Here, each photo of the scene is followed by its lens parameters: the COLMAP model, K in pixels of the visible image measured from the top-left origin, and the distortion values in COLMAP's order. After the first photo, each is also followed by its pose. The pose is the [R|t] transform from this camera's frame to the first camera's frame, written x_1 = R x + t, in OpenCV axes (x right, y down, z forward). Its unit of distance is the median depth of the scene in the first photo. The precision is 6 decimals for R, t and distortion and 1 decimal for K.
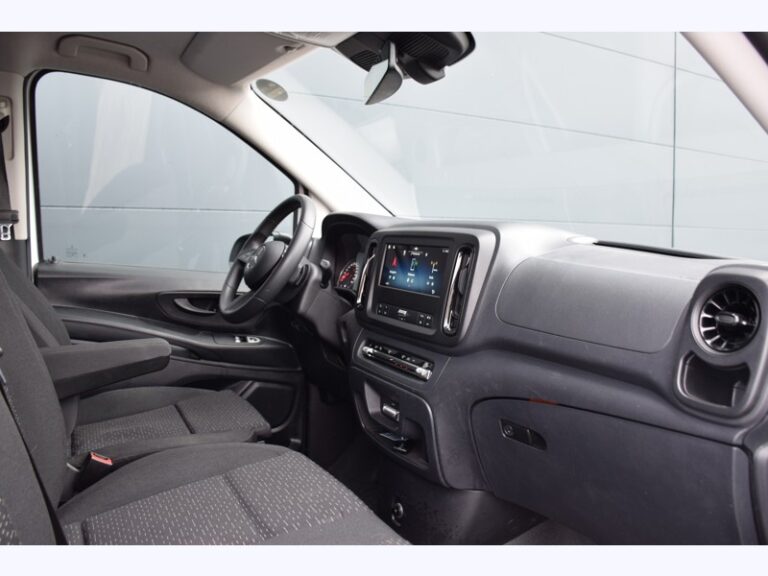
lens RADIAL K [[614.4, 0, 387.3], [0, 614.4, 285.5], [0, 0, 1]] dist [-0.114083, 0.029710]
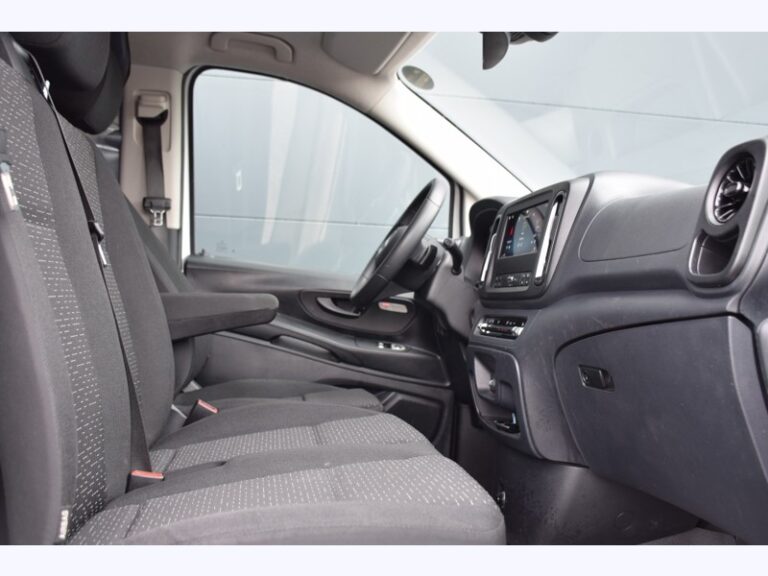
lens RADIAL K [[735.1, 0, 383.1], [0, 735.1, 289.4], [0, 0, 1]] dist [-0.081782, 0.000000]
pose [[0.946739, 0.018249, -0.321484, 0.158597], [-0.047114, 0.995499, -0.082237, 0.128283], [0.318536, 0.093003, 0.943337, -0.095510]]
